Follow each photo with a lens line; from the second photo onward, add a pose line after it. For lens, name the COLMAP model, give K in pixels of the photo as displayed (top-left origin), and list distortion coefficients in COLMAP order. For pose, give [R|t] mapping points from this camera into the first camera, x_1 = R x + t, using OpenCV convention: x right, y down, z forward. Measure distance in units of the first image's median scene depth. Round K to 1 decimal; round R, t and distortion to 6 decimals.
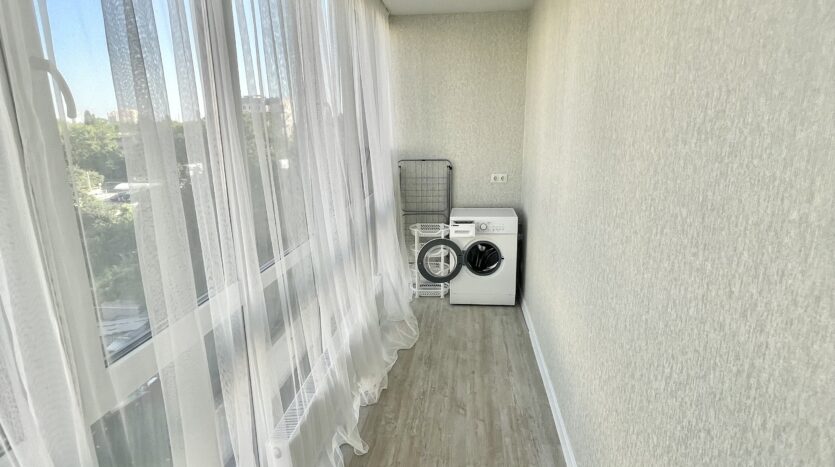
lens RADIAL K [[450.0, 0, 415.6], [0, 450.0, 234.8], [0, 0, 1]] dist [0.020162, 0.000083]
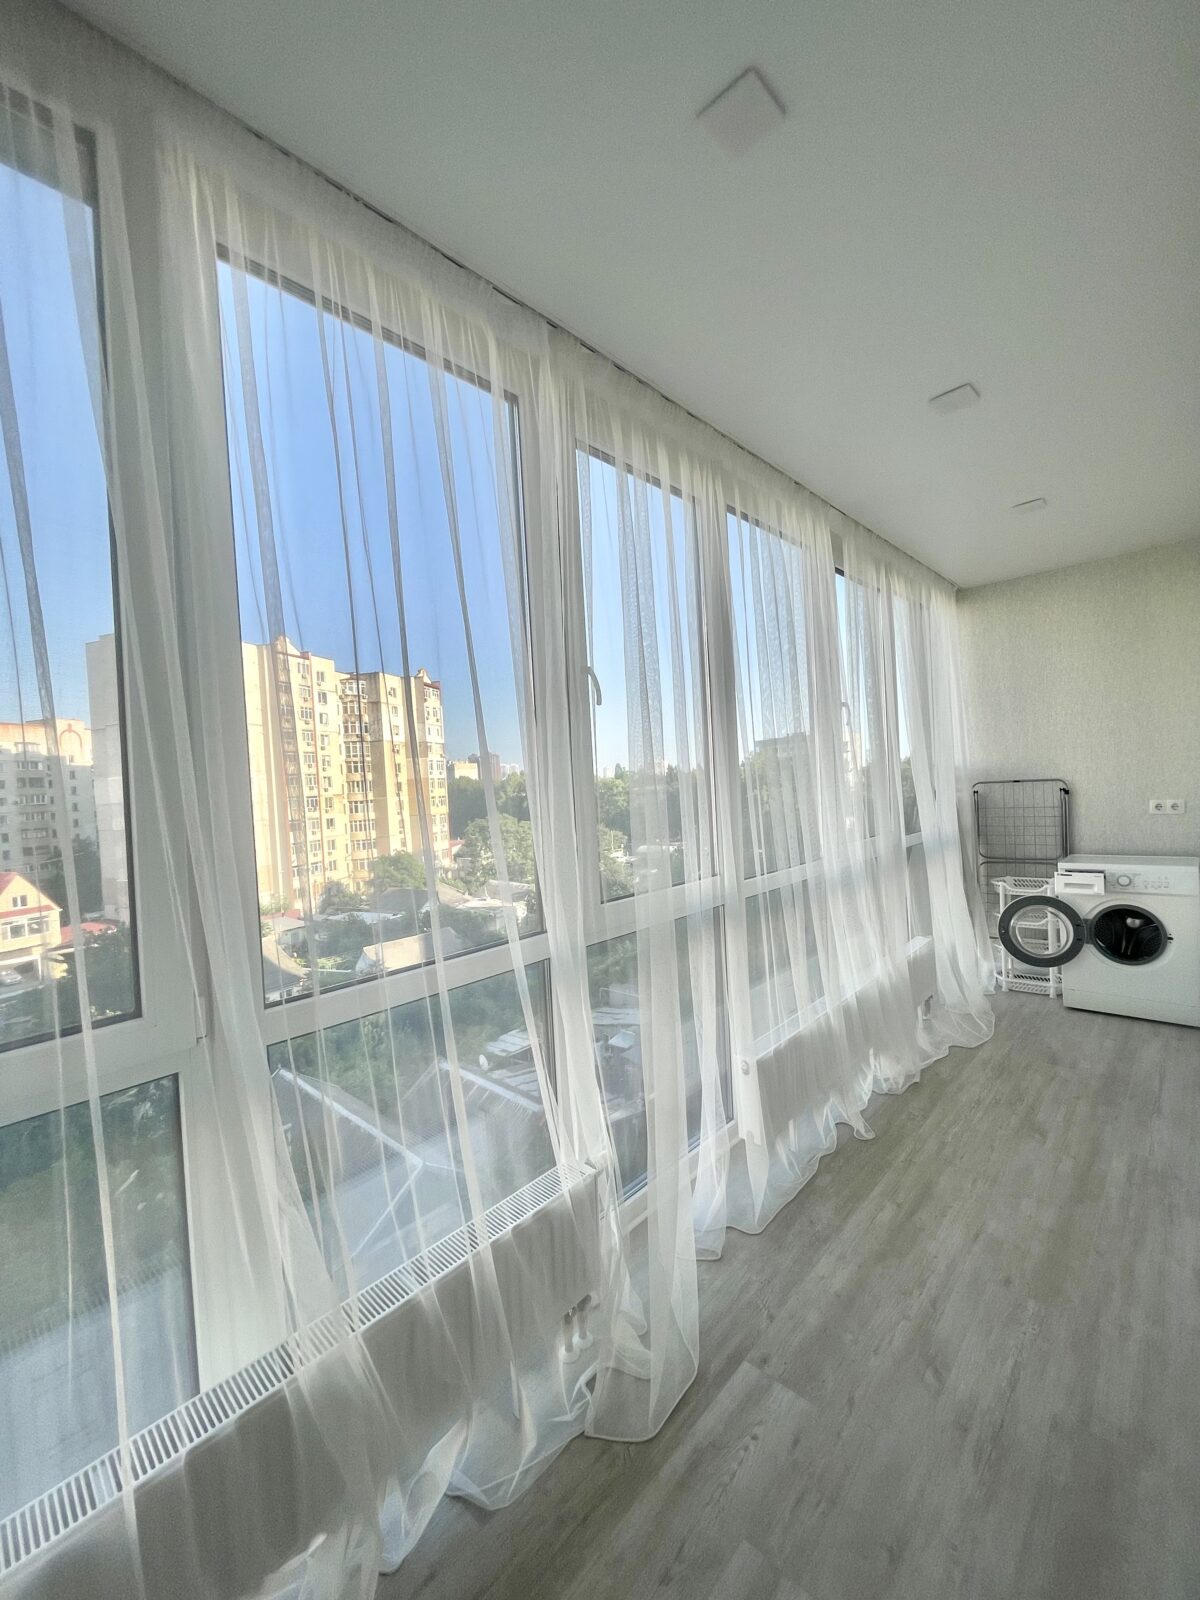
lens RADIAL K [[647.8, 0, 600.2], [0, 647.8, 800.6], [0, 0, 1]] dist [0.000568, -0.000293]
pose [[0.802852, -0.016524, -0.595950, 0.102980], [-0.097029, 0.982667, -0.157961, 0.080394], [0.588230, 0.184644, 0.787332, -0.122538]]
